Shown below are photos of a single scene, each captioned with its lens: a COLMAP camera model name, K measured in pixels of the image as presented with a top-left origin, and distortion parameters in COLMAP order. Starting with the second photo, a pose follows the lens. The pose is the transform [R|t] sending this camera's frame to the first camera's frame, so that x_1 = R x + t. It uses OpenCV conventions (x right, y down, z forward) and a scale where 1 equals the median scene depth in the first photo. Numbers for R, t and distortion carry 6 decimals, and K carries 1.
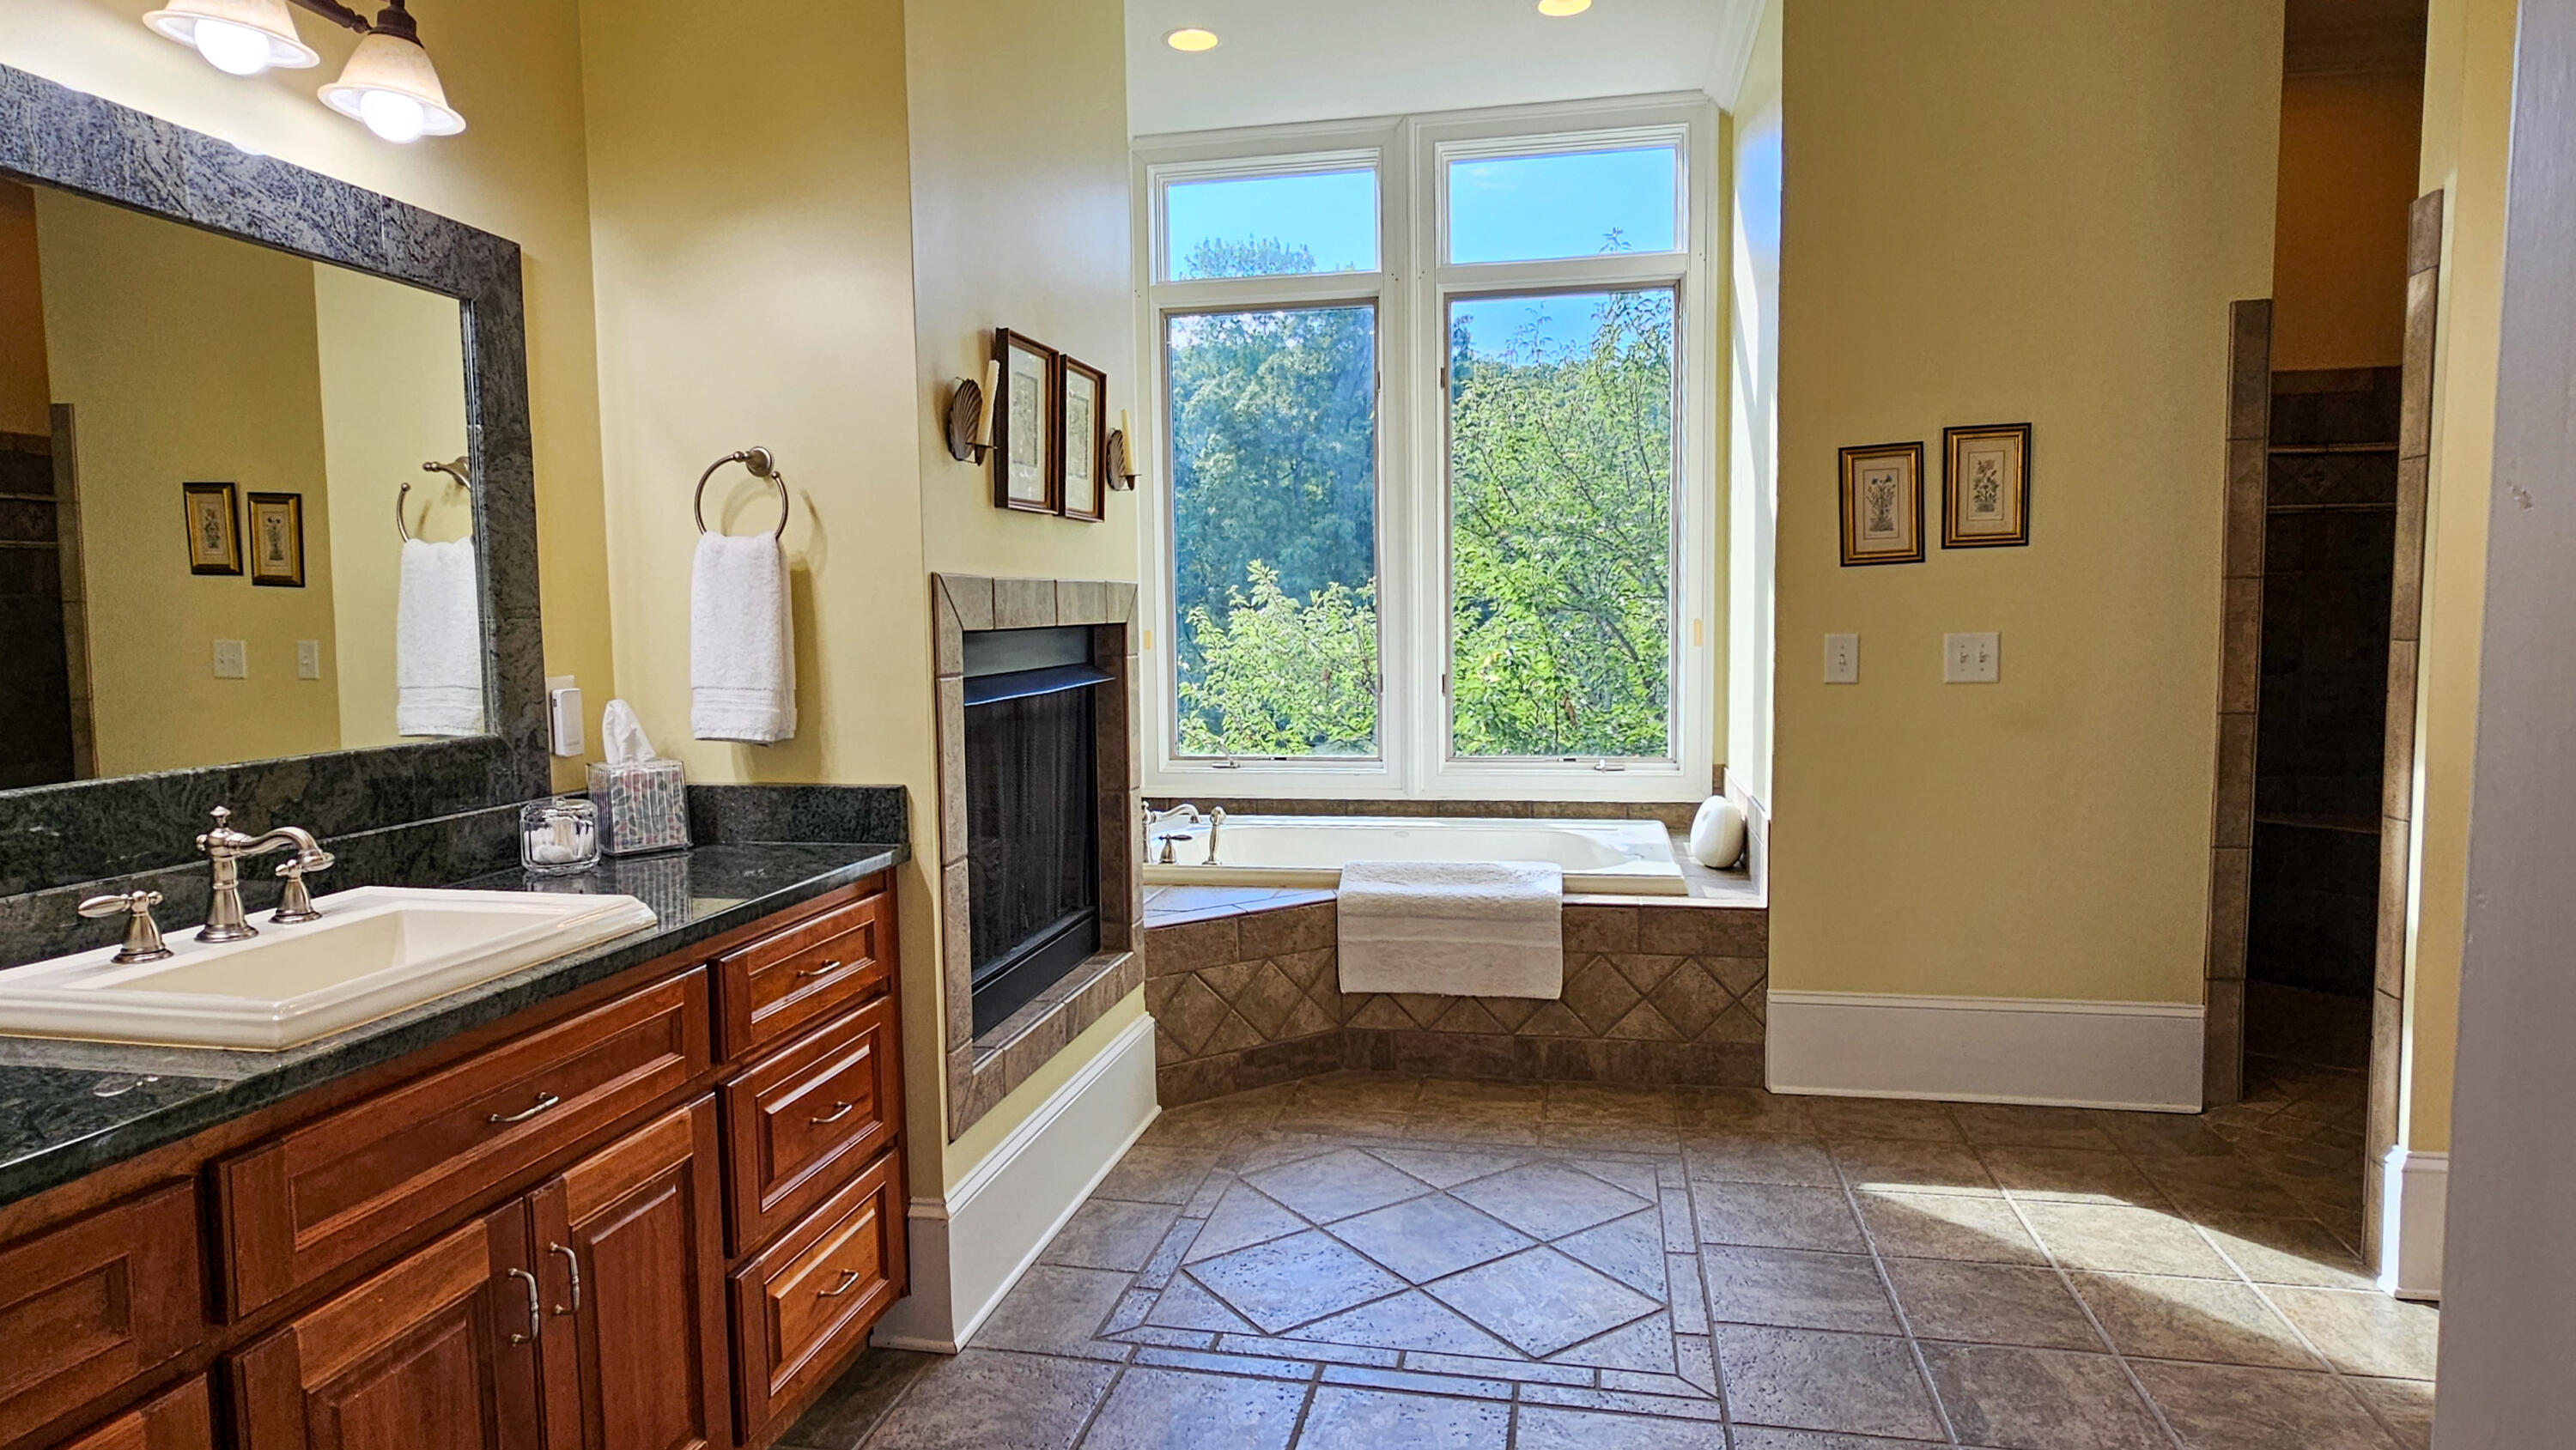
lens RADIAL K [[1474.1, 0, 1288.0], [0, 1474.1, 725.0], [0, 0, 1]] dist [-0.002747, 0.001100]
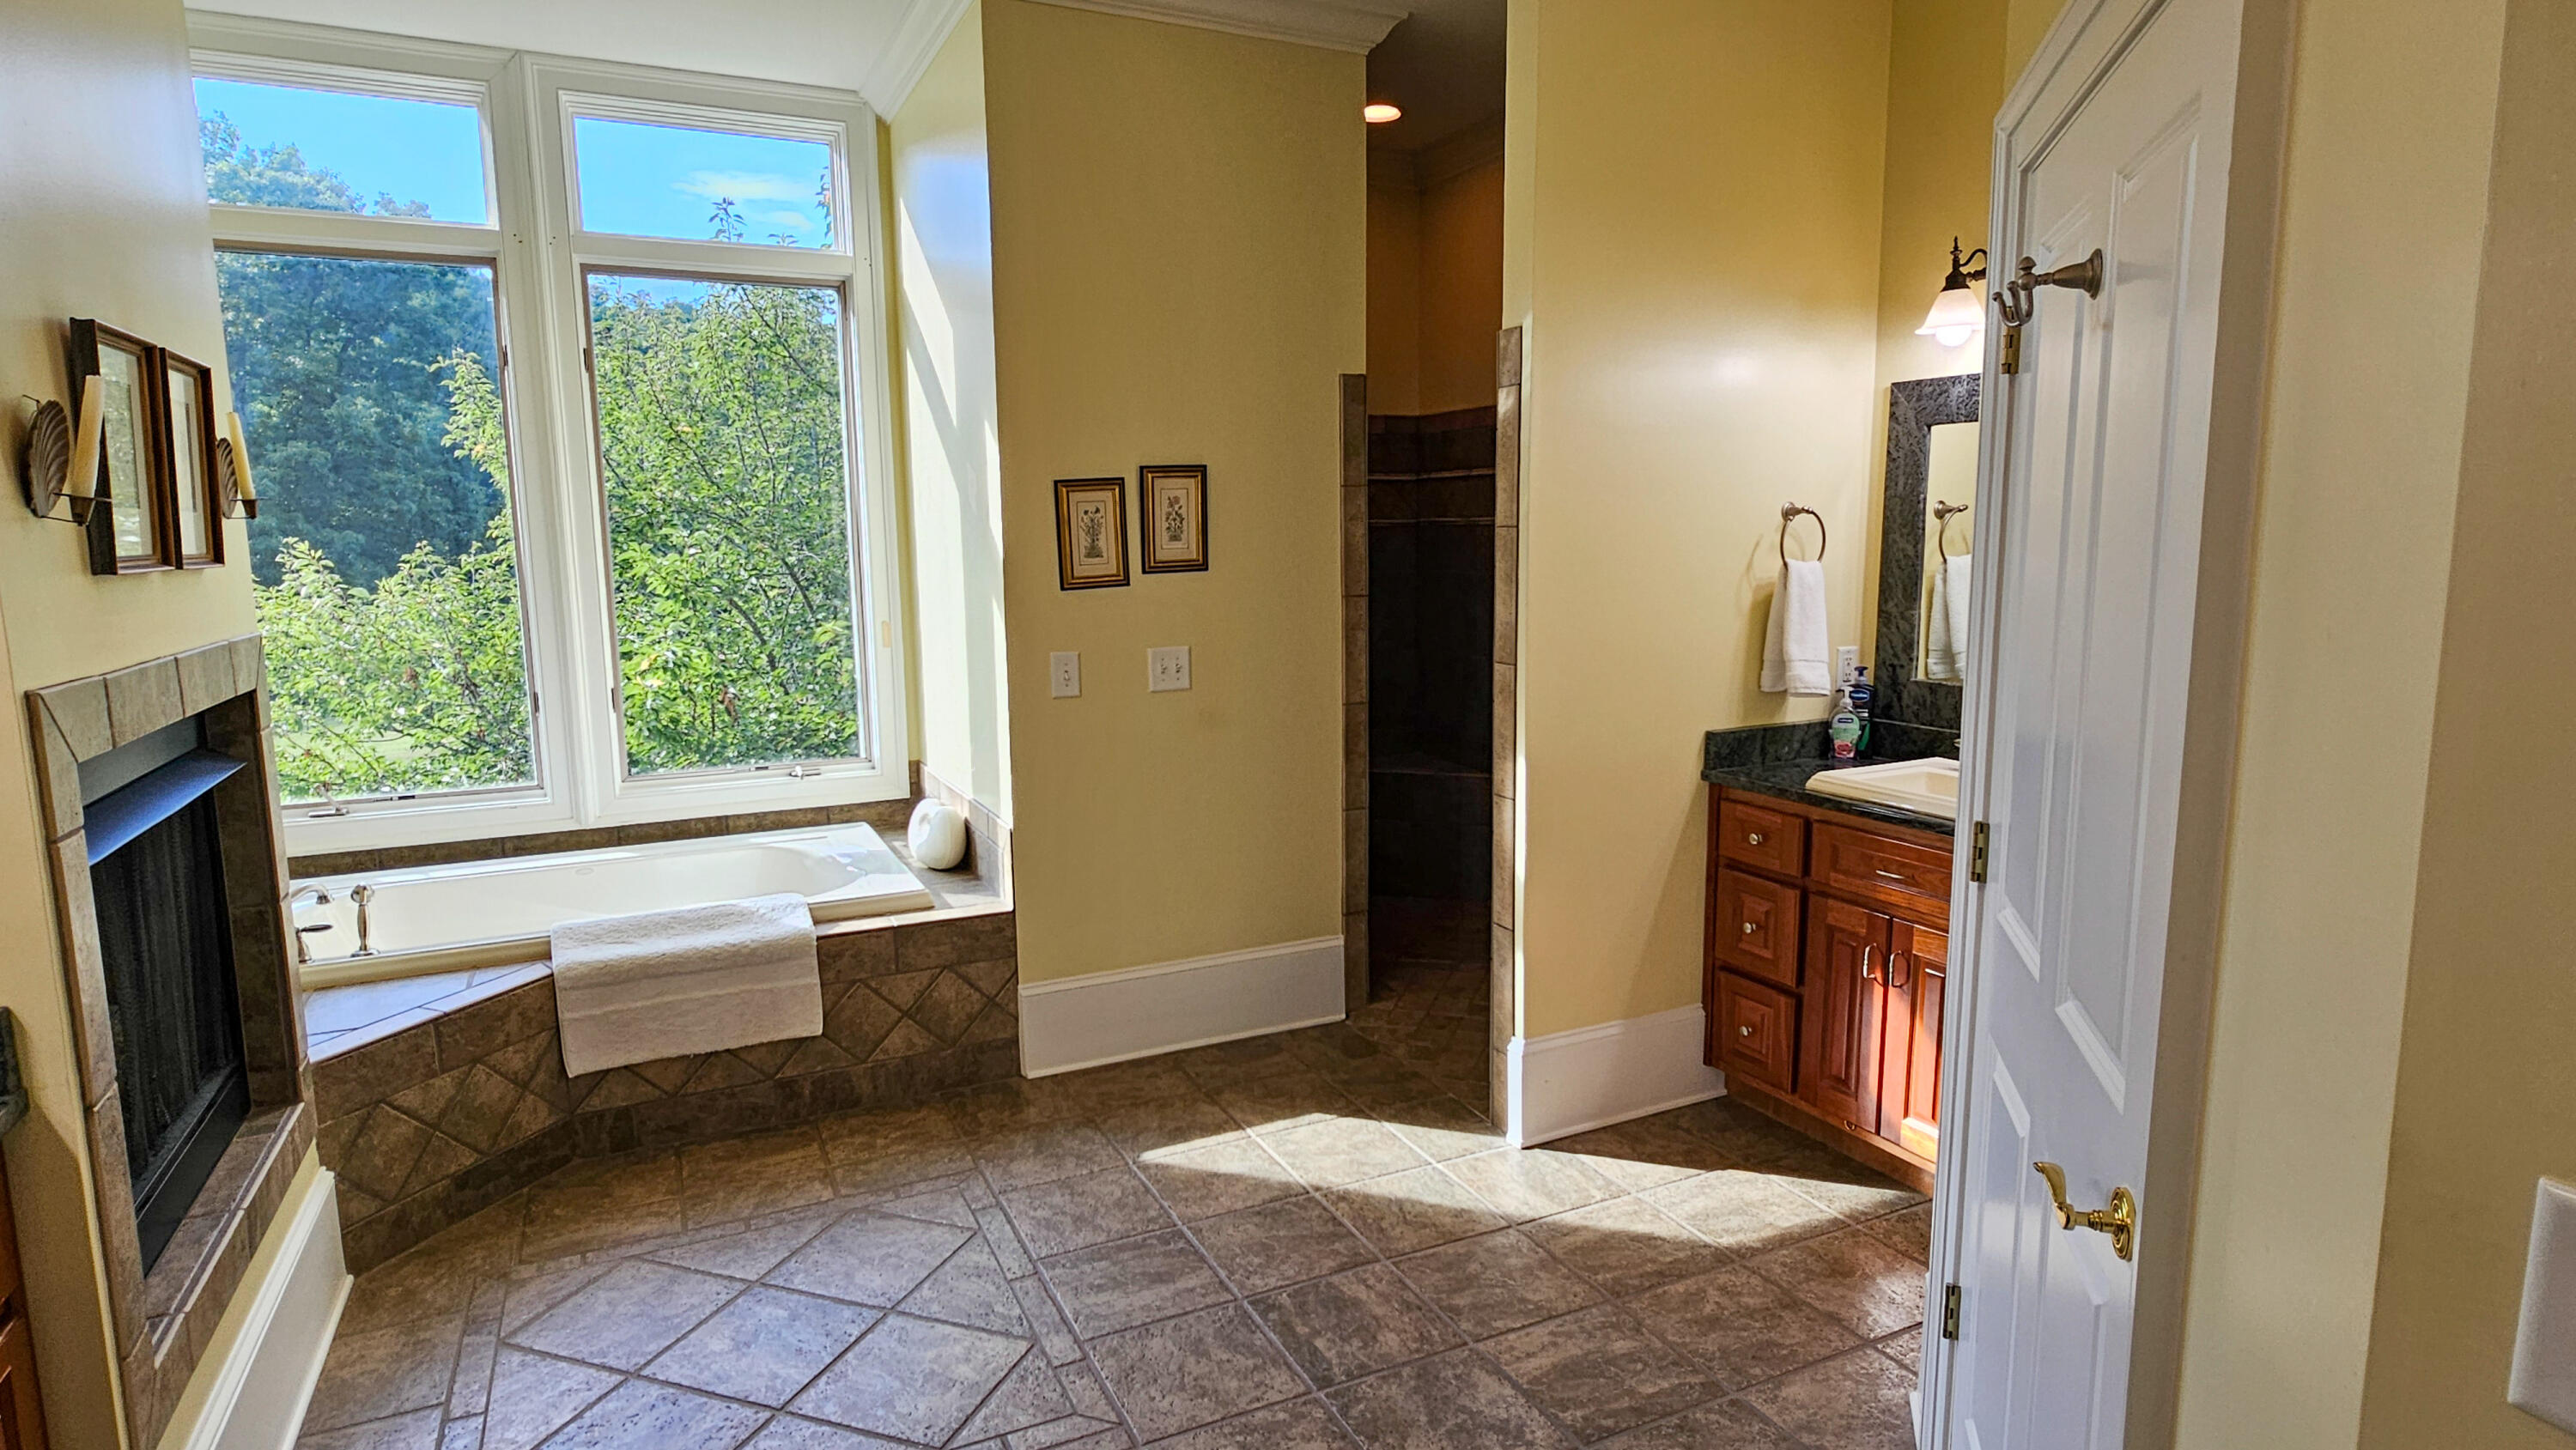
lens RADIAL K [[1370.5, 0, 1288.0], [0, 1370.5, 725.0], [0, 0, 1]] dist [-0.003623, 0.000557]
pose [[0.791696, -0.079125, 0.605769, -0.112092], [0.046717, 0.996515, 0.069109, -0.071627], [-0.609126, -0.026414, 0.792633, 0.099066]]
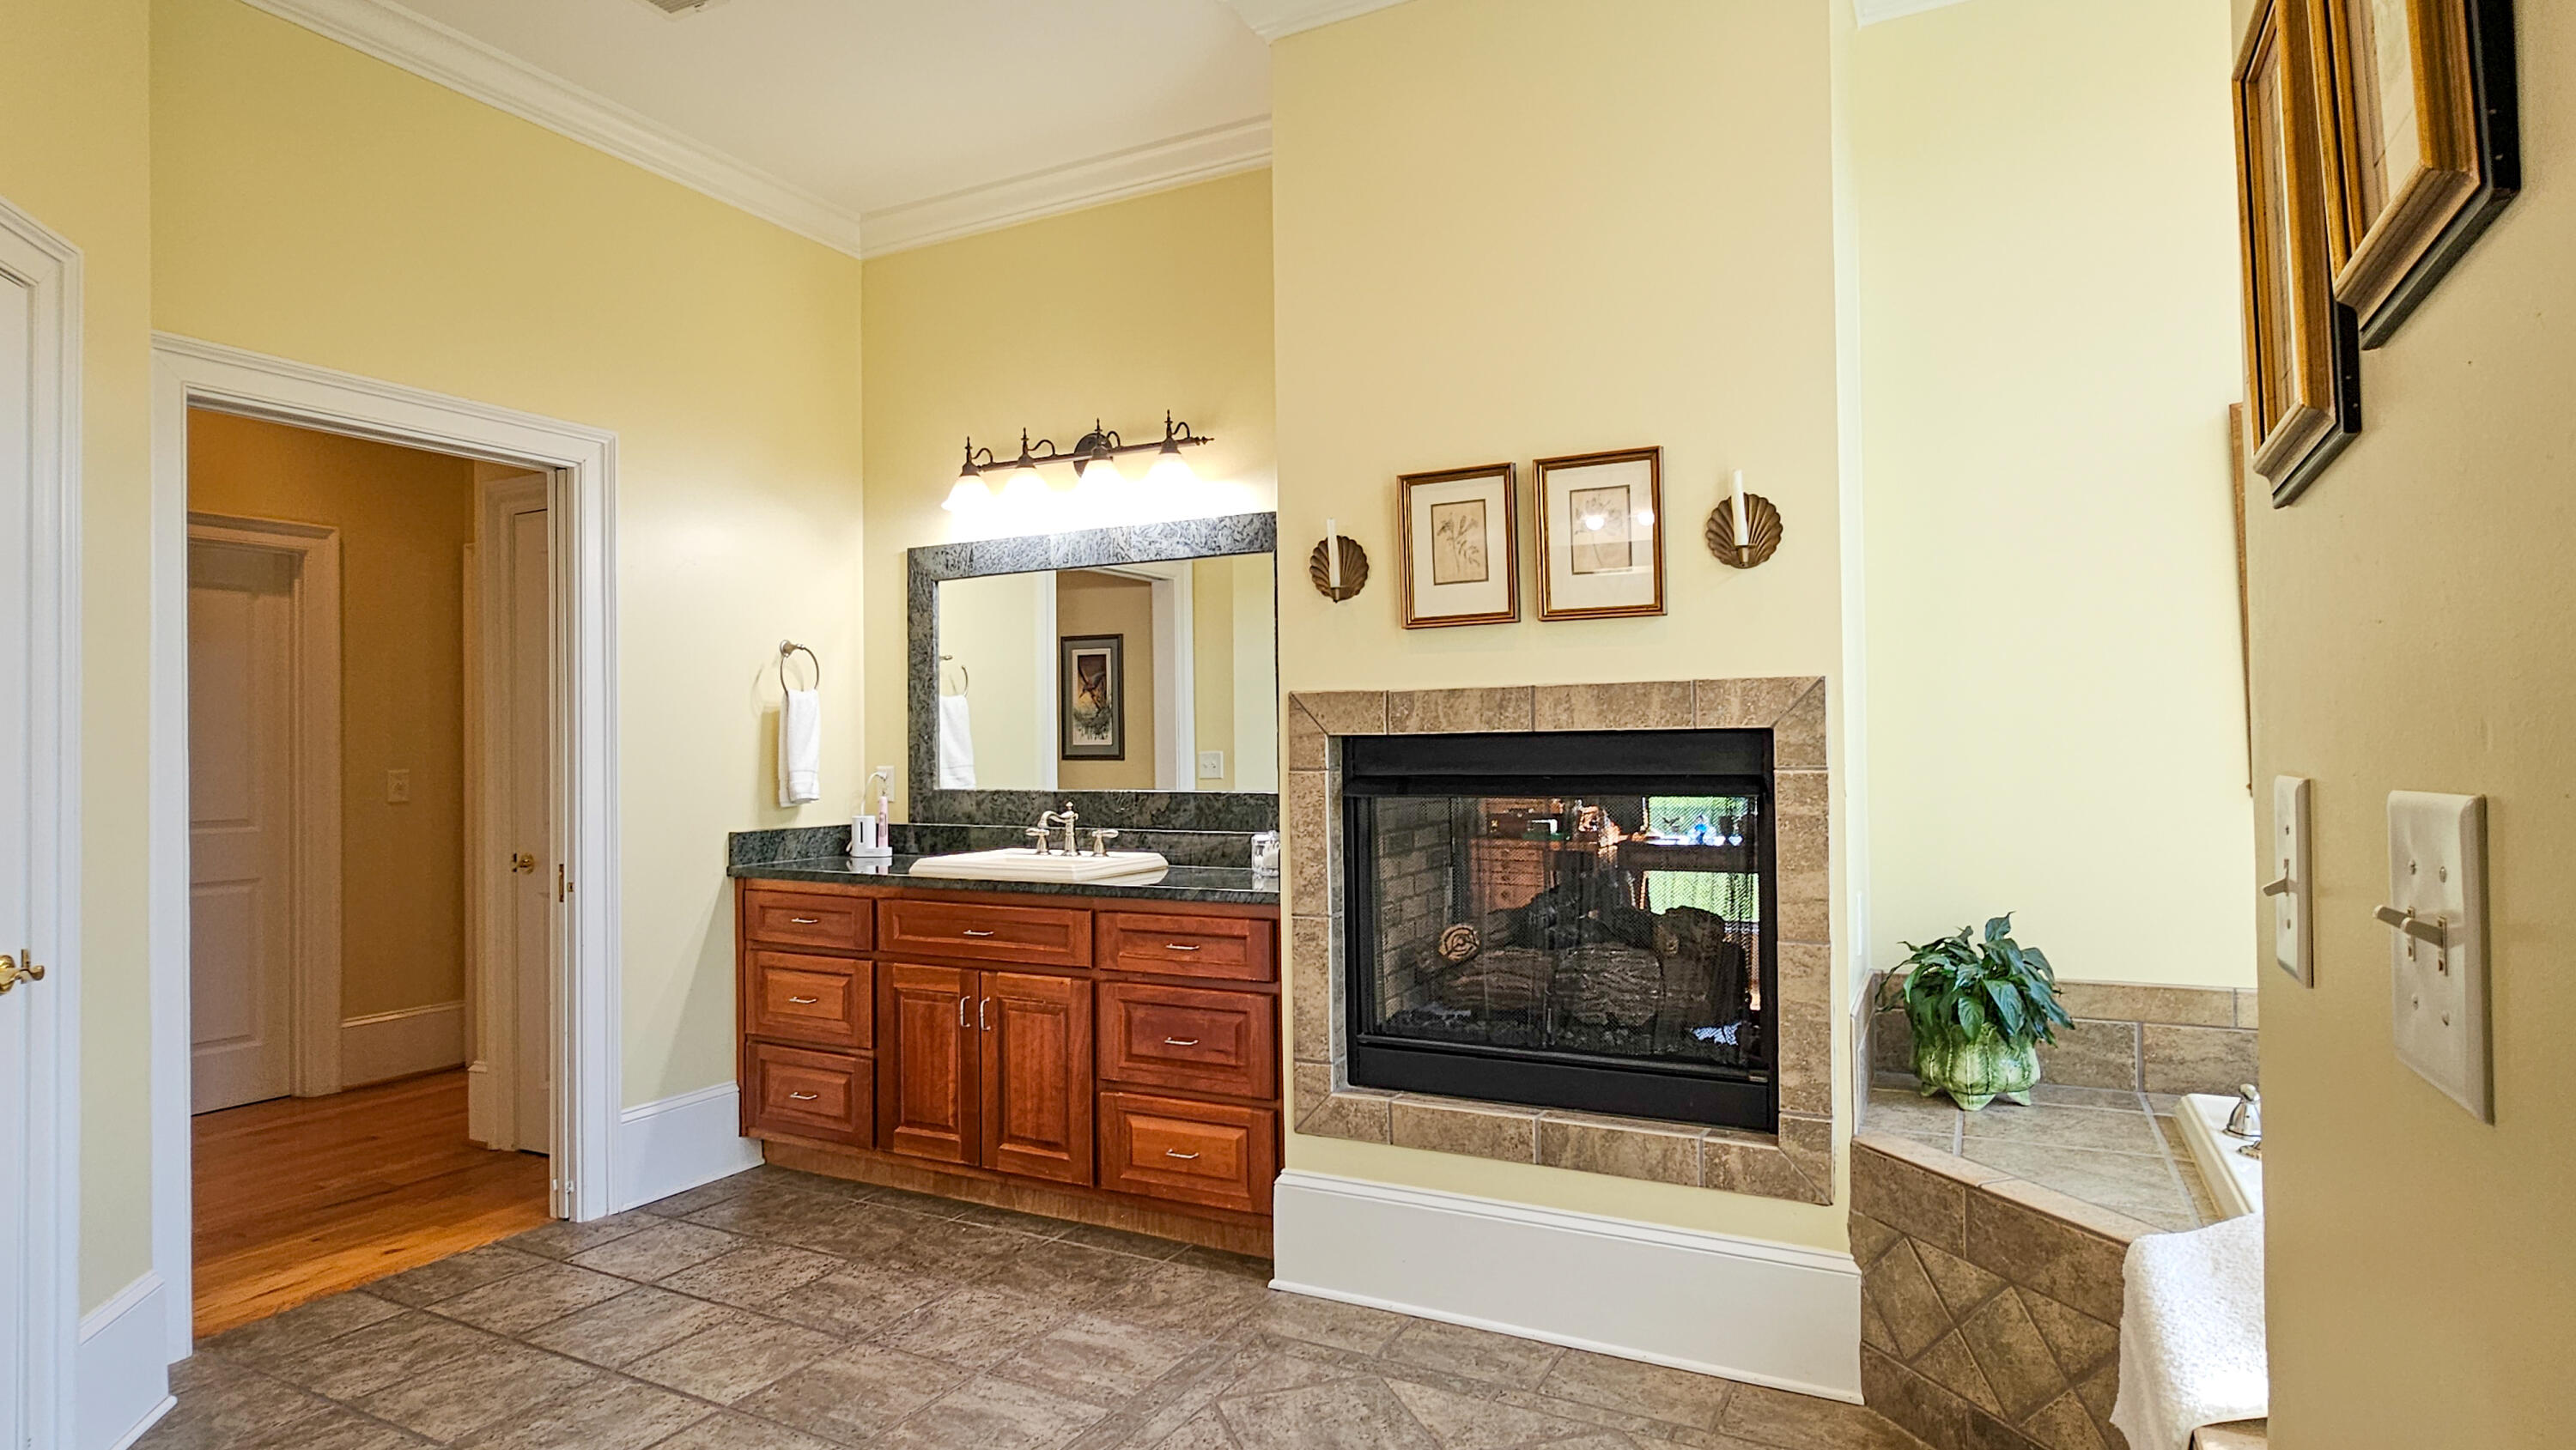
lens RADIAL K [[1370.5, 0, 1288.0], [0, 1370.5, 725.0], [0, 0, 1]] dist [-0.003623, 0.000557]
pose [[-0.279000, 0.005469, -0.960276, 0.644778], [-0.059504, 0.997964, 0.022972, -0.069493], [0.958446, 0.063550, -0.278106, 0.909253]]
